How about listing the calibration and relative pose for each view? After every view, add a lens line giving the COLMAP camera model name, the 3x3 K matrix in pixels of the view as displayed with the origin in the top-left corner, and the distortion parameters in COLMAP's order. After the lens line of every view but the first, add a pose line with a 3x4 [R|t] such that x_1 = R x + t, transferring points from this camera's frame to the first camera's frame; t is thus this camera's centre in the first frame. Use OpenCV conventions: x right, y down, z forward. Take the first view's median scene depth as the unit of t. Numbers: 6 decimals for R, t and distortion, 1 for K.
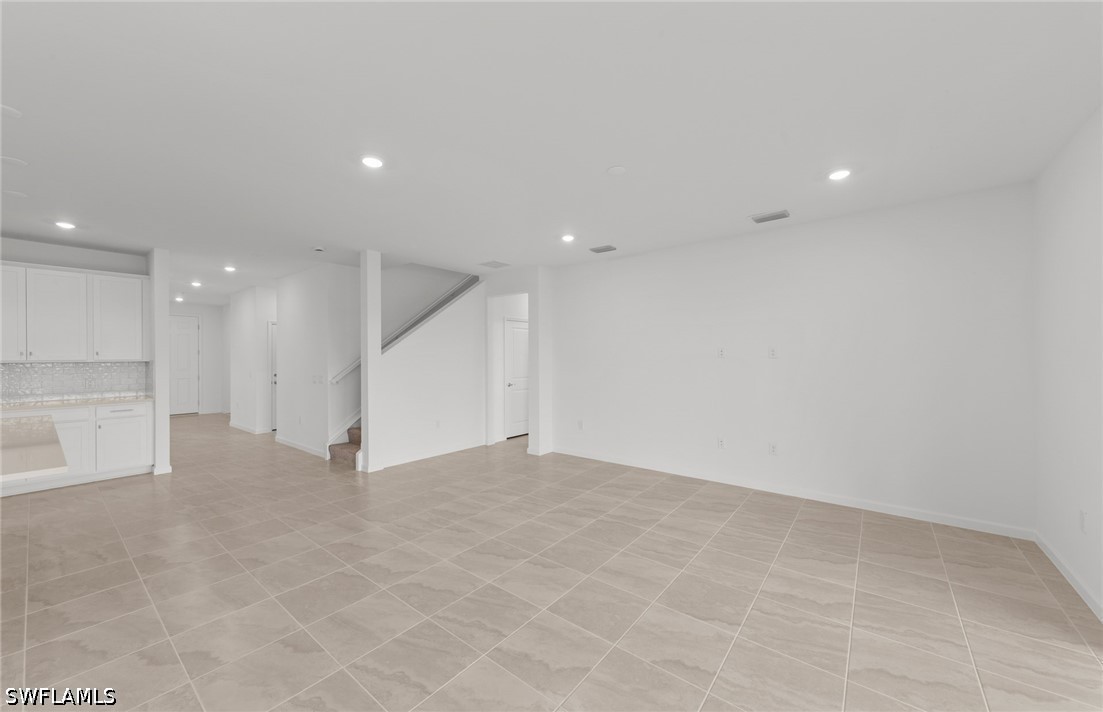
lens RADIAL K [[406.9, 0, 549.9], [0, 406.9, 358.5], [0, 0, 1]] dist [0.008572, 0.000116]
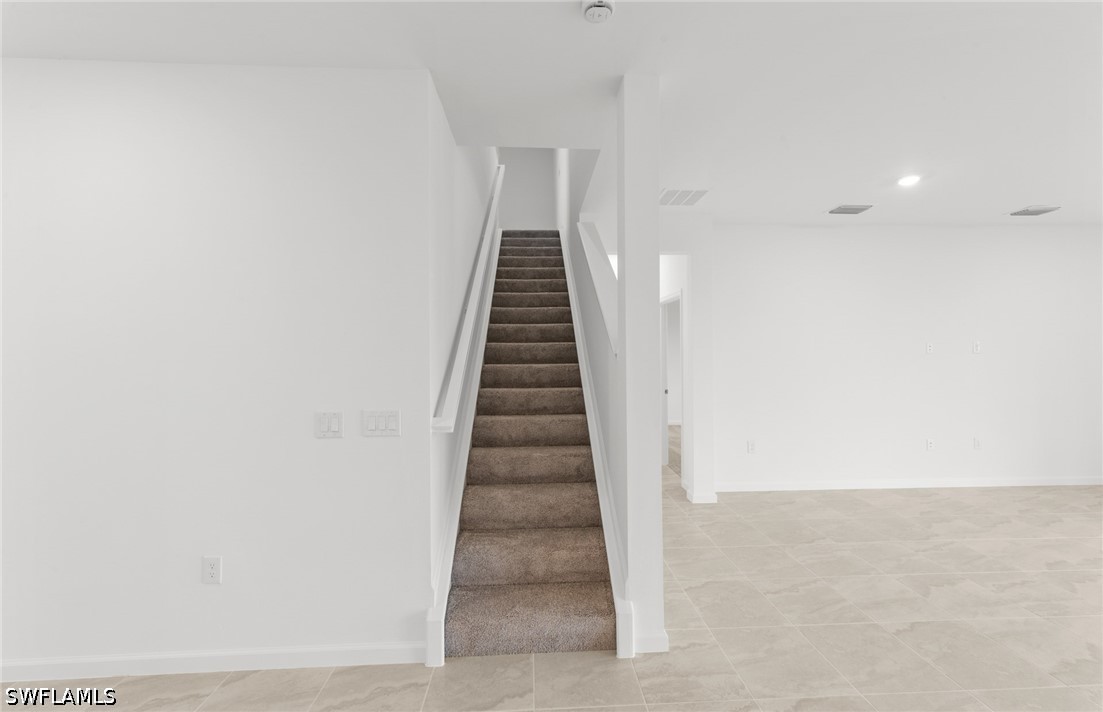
lens RADIAL K [[425.7, 0, 543.9], [0, 425.7, 354.1], [0, 0, 1]] dist [0.001666, 0.000270]
pose [[0.753602, -0.004115, 0.657318, -1.221565], [0.009479, 0.999944, -0.004608, -0.003509], [-0.657263, 0.009703, 0.753599, 1.172783]]
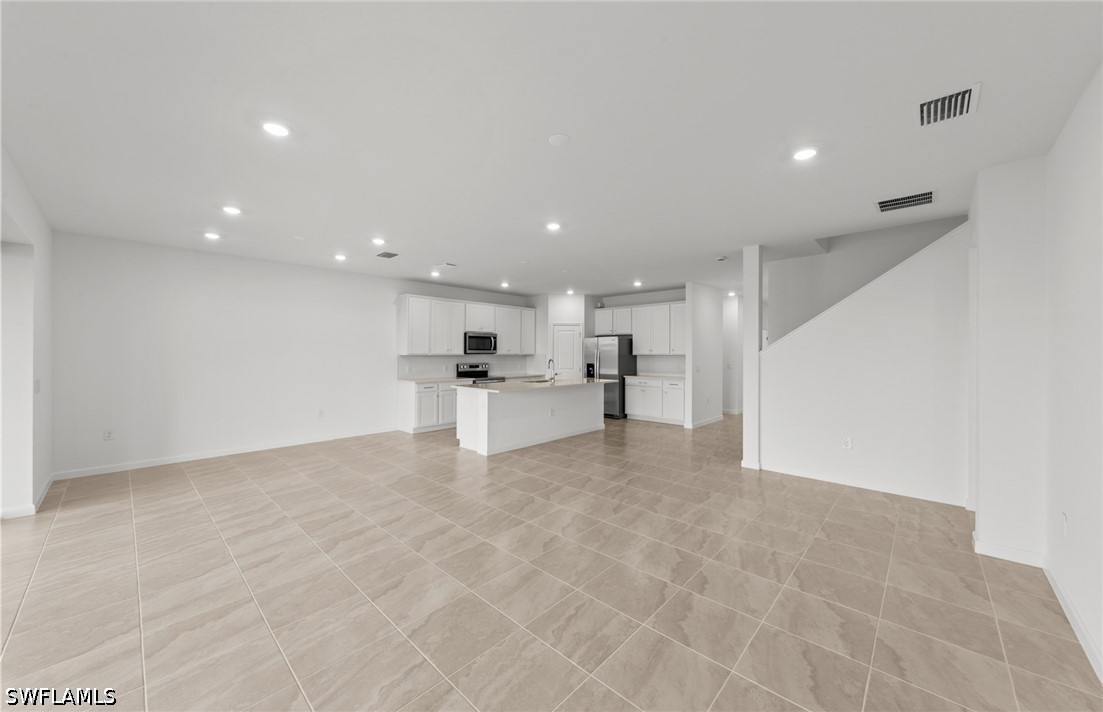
lens RADIAL K [[403.3, 0, 551.2], [0, 403.3, 350.0], [0, 0, 1]] dist [0.008096, -0.000043]
pose [[-0.080242, -0.001772, -0.996774, 0.904343], [-0.010044, 0.999949, -0.000969, -0.006732], [0.996725, 0.009933, -0.080255, 0.922841]]
